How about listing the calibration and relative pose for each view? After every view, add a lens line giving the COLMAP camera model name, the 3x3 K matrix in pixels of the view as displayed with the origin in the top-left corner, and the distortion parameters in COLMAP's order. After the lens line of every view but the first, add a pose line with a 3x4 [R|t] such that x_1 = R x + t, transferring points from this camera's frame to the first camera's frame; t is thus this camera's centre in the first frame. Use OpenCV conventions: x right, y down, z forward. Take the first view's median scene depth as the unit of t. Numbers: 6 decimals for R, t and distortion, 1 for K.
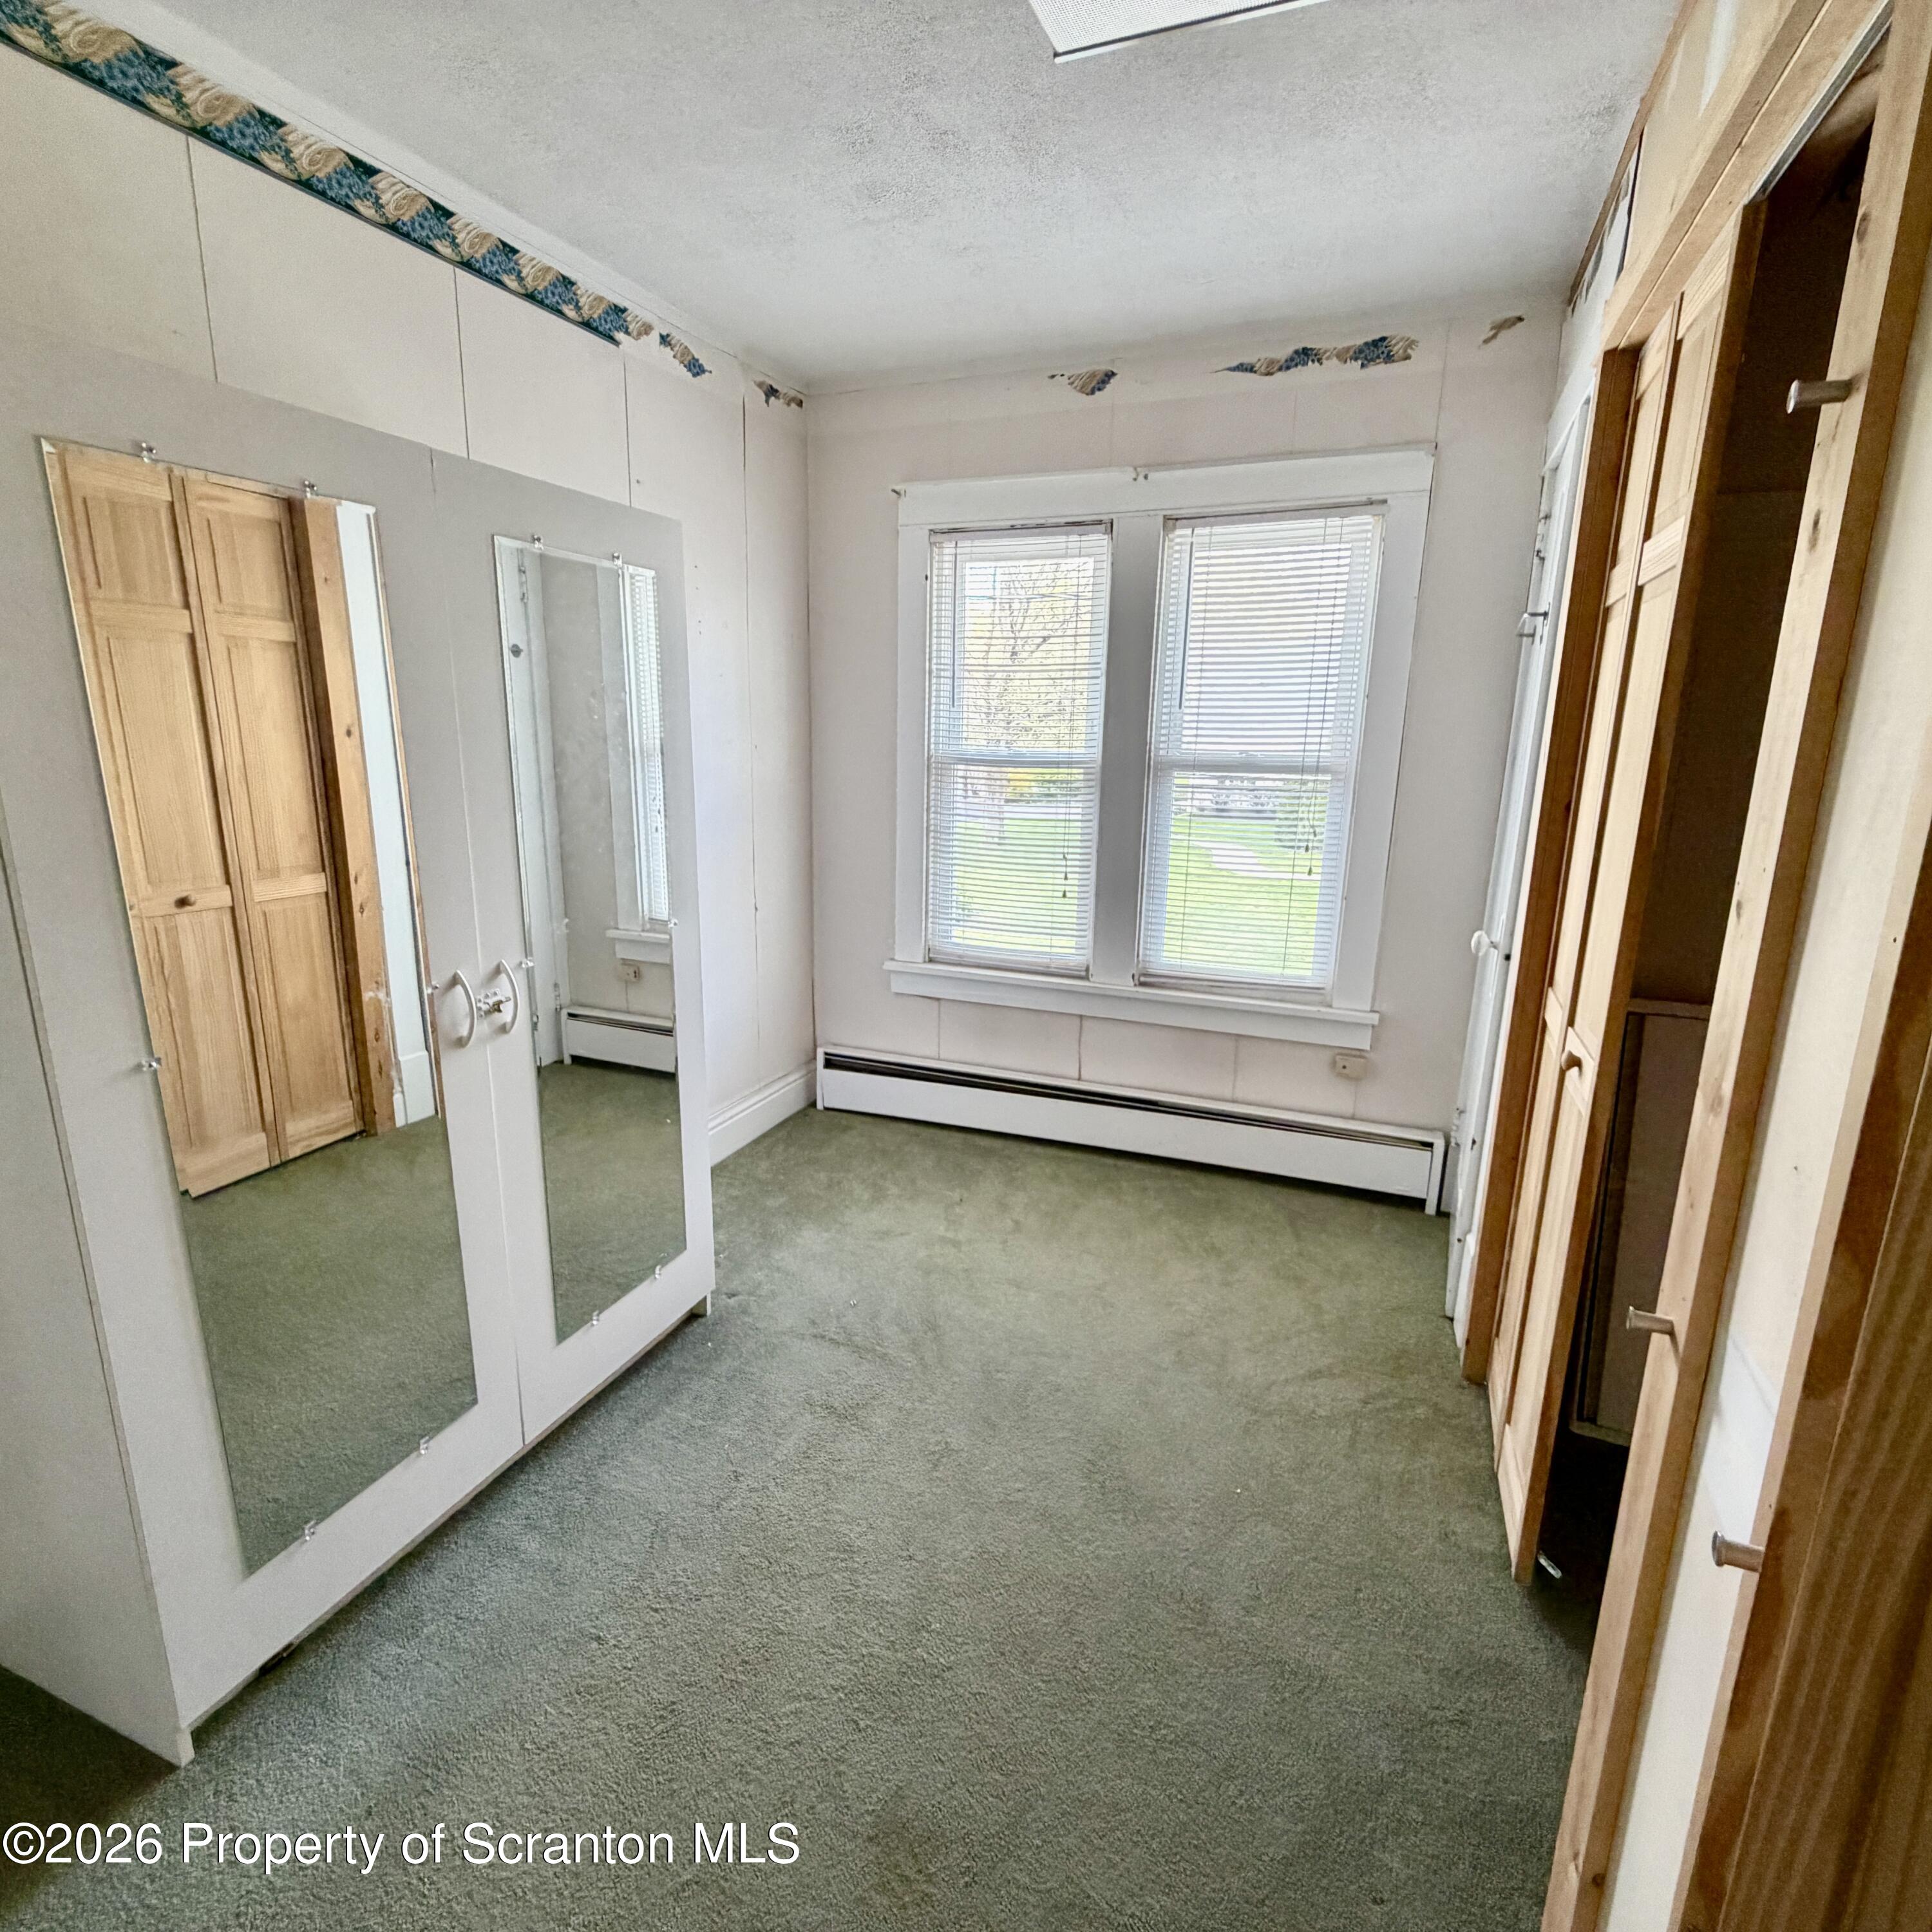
lens RADIAL K [[1026.2, 0, 966.0], [0, 1026.2, 966.0], [0, 0, 1]] dist [0.003301, 0.001856]
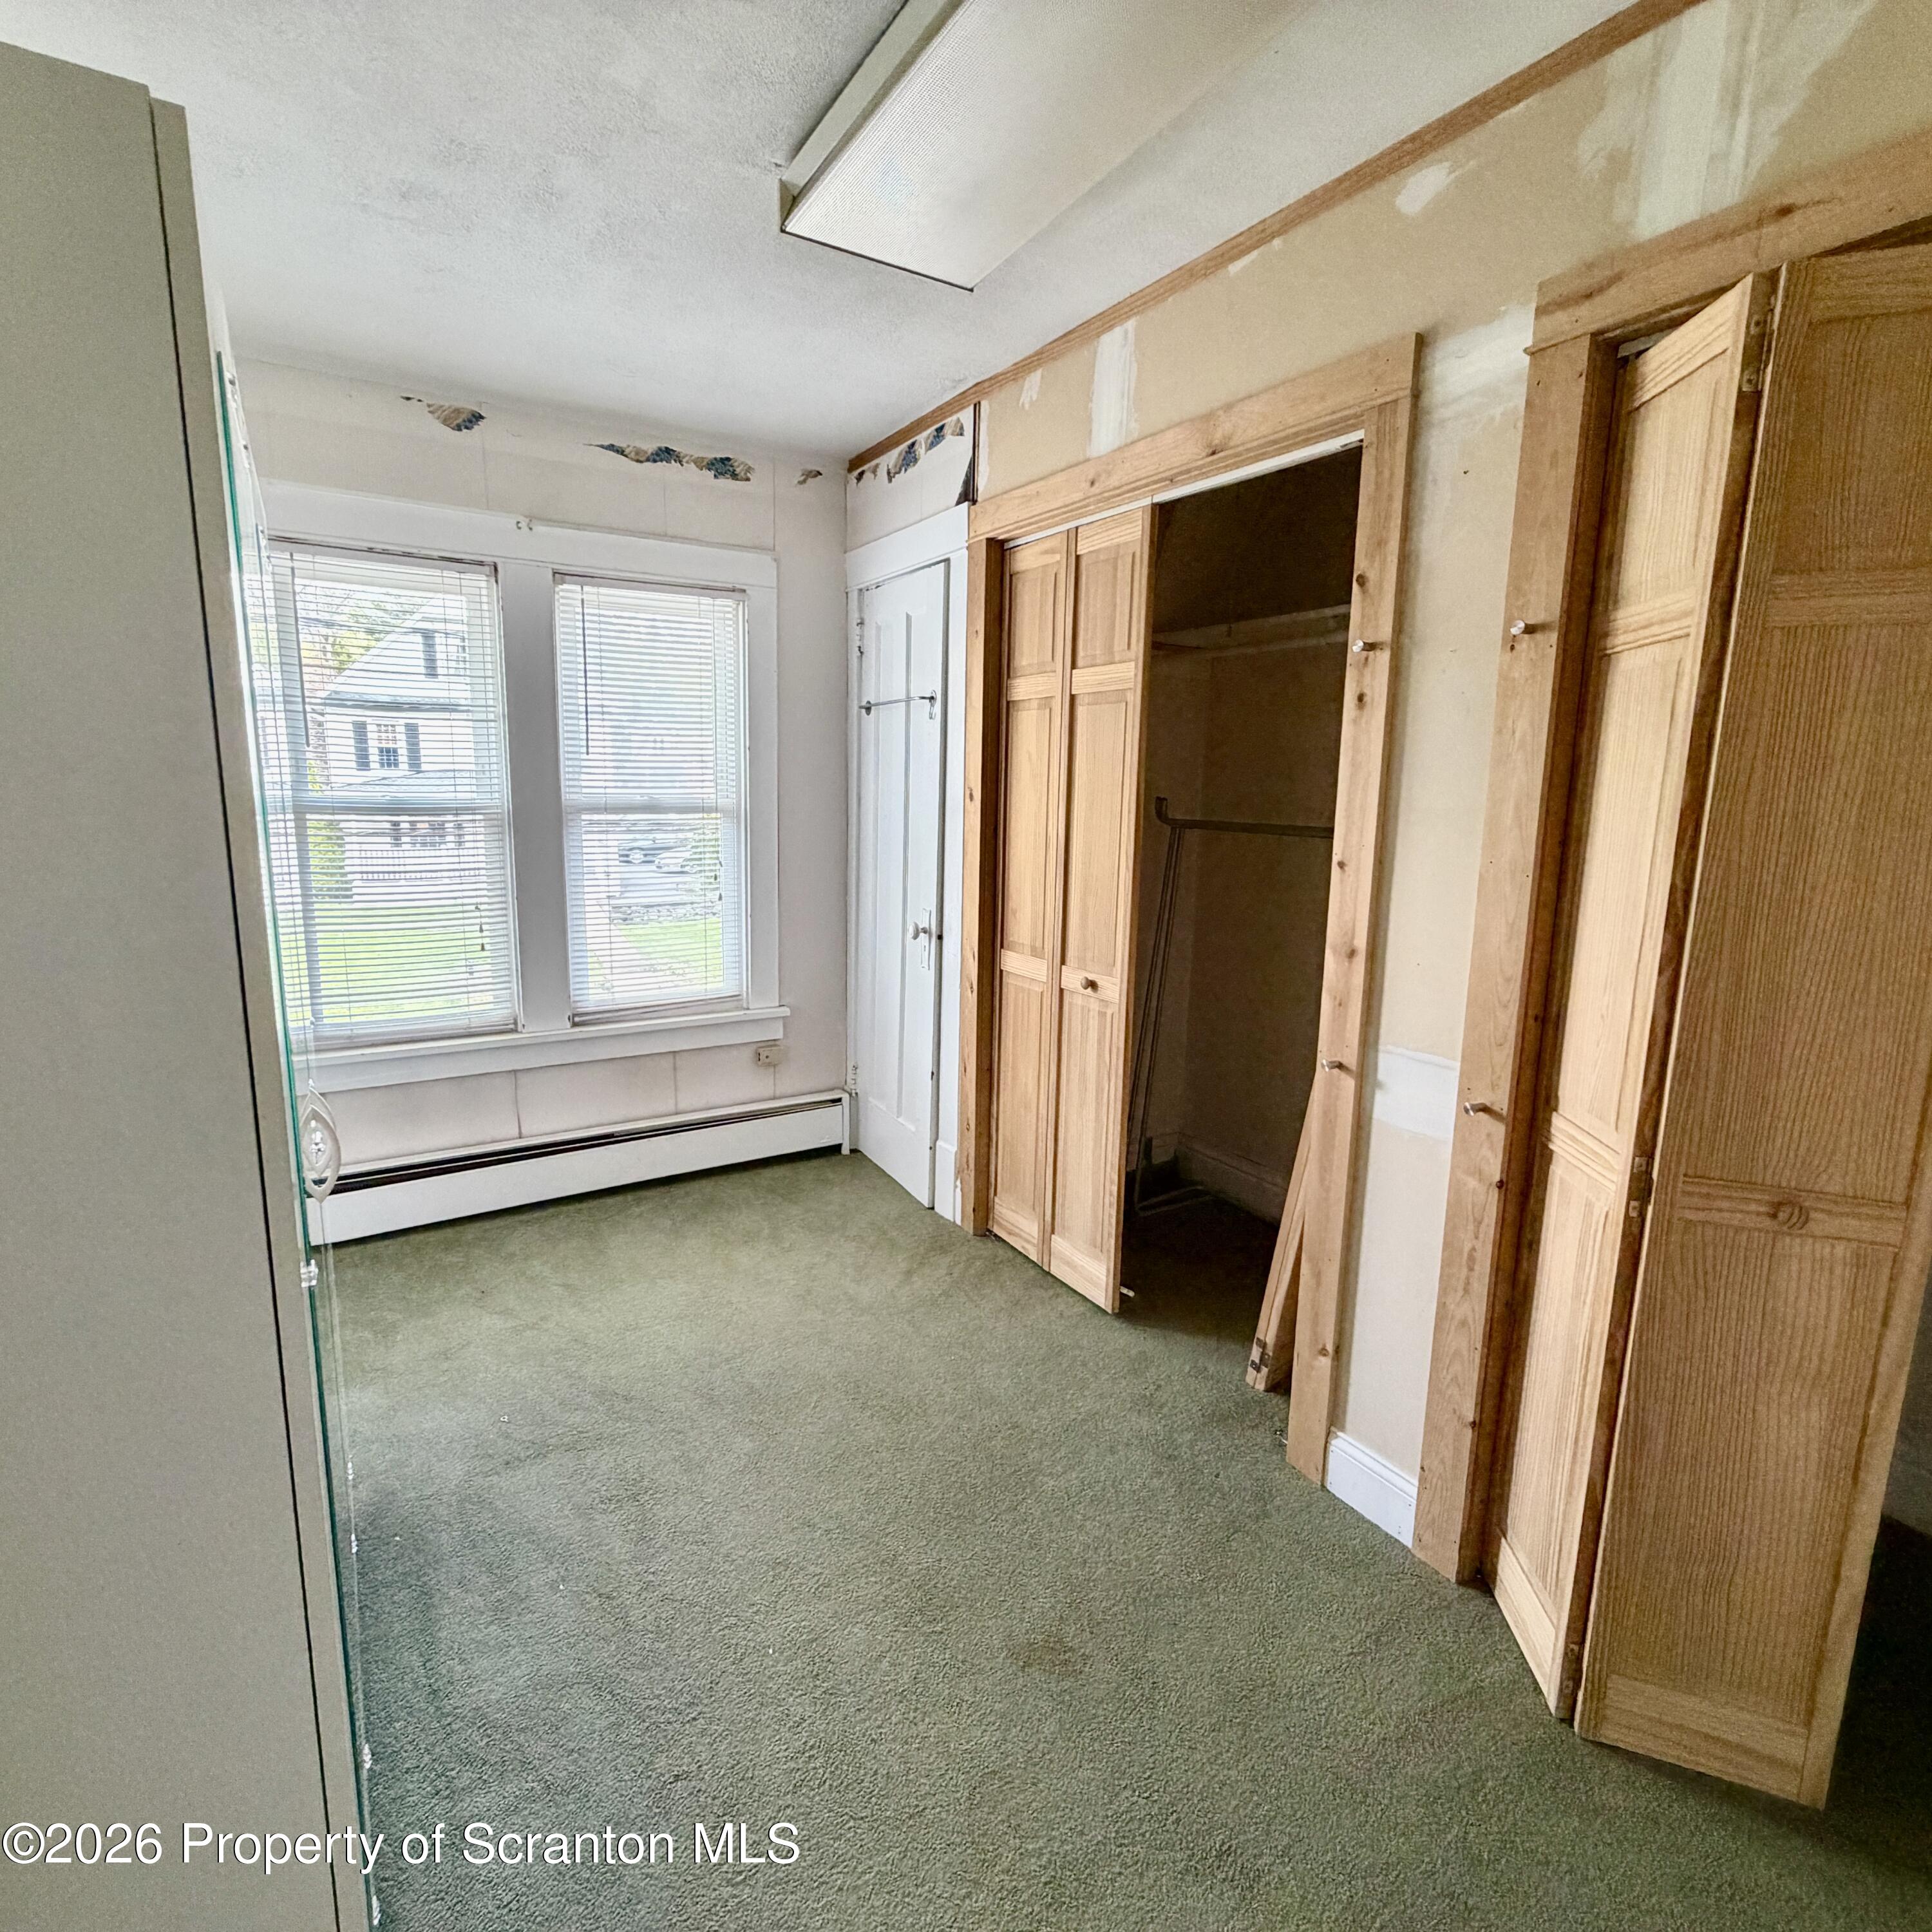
lens RADIAL K [[1020.7, 0, 961.7], [0, 1020.7, 970.3], [0, 0, 1]] dist [-0.000430, 0.001954]
pose [[0.591886, -0.150156, 0.791912, -0.433602], [0.172497, 0.983329, 0.057525, -0.030441], [-0.787348, 0.102554, 0.607920, 0.095149]]
